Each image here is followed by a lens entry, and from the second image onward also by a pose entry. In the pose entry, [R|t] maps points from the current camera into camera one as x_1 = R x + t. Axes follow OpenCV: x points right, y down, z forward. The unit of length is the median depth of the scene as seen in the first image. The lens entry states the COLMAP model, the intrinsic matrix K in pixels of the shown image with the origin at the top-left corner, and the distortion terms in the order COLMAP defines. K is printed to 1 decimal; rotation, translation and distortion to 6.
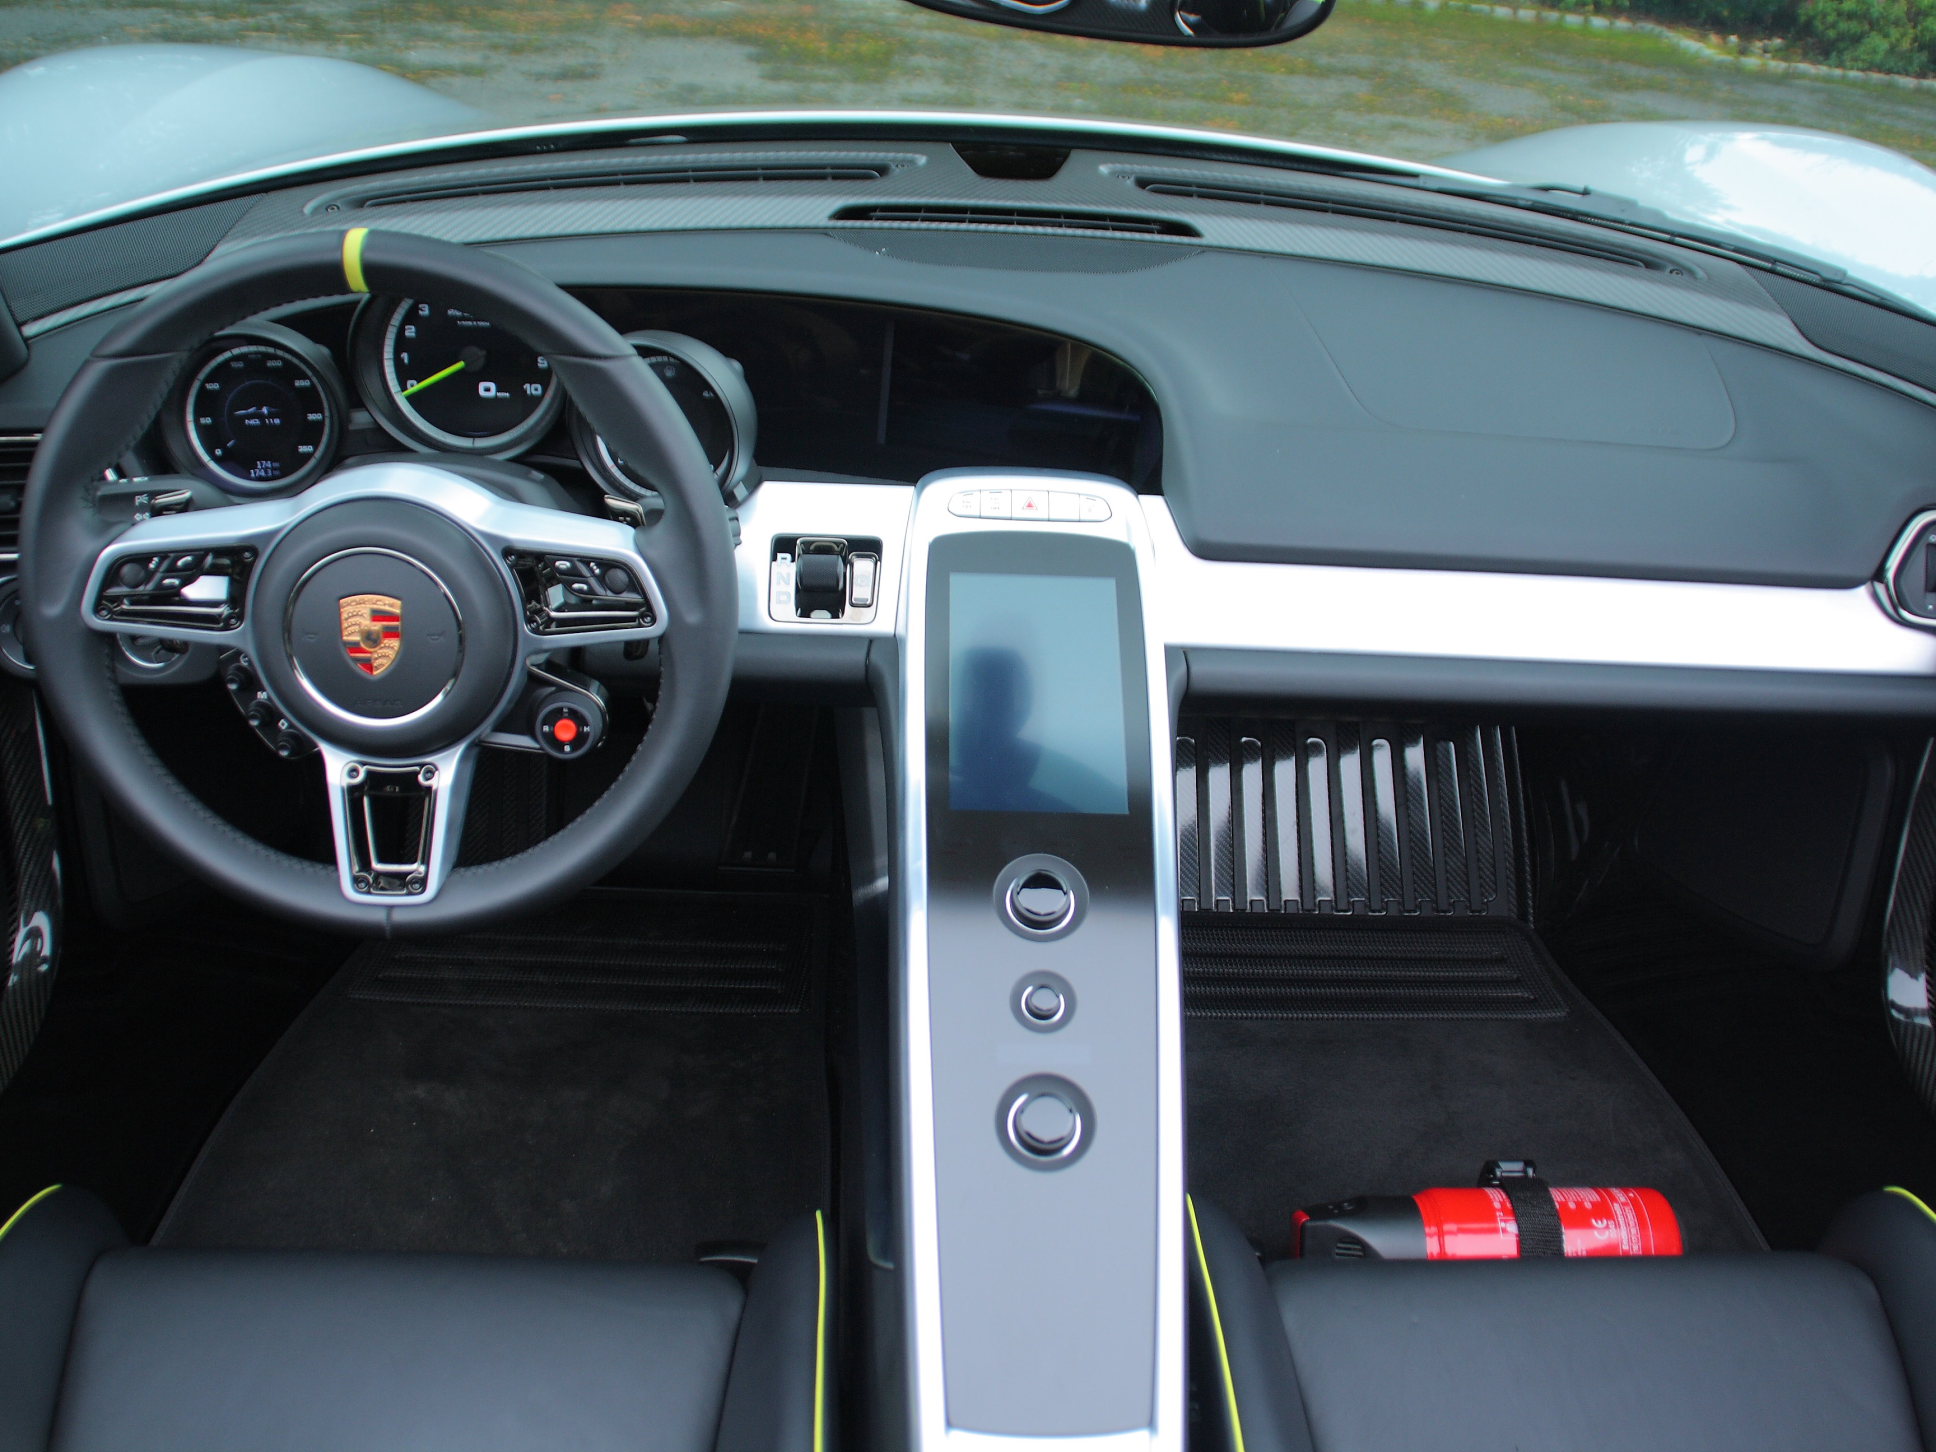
lens RADIAL K [[1810.3, 0, 910.8], [0, 1810.3, 731.3], [0, 0, 1]] dist [-0.162617, 0.123778]
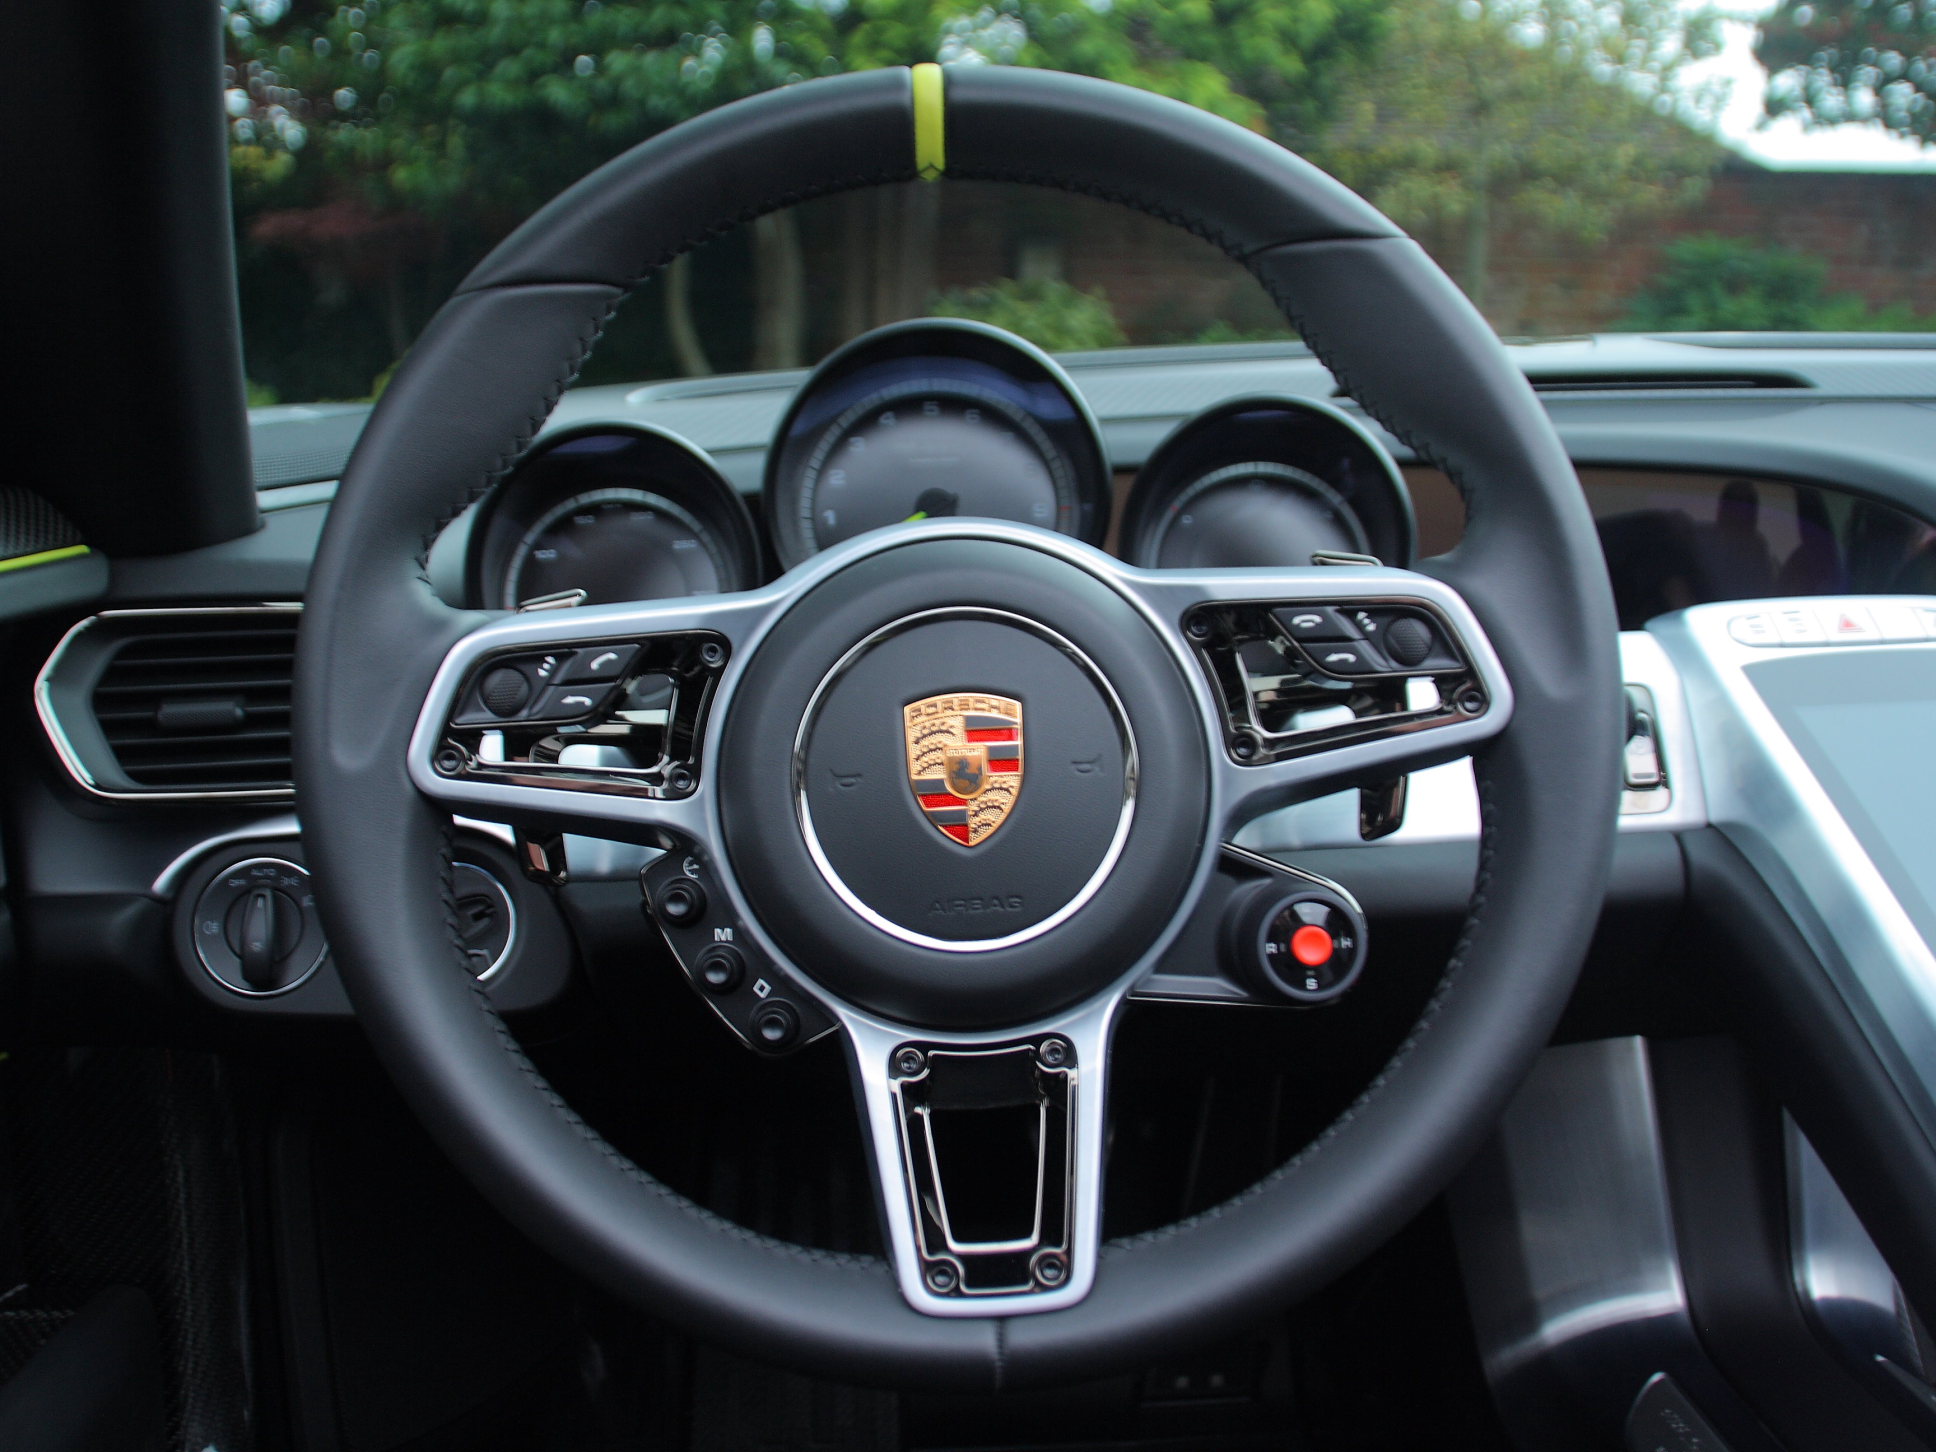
lens RADIAL K [[1810.3, 0, 910.8], [0, 1810.3, 731.3], [0, 0, 1]] dist [-0.162617, 0.123778]
pose [[0.996665, -0.081412, -0.005572, -0.307925], [0.074195, 0.932503, -0.353459, 0.122051], [0.033971, 0.351866, 0.935434, 0.481854]]
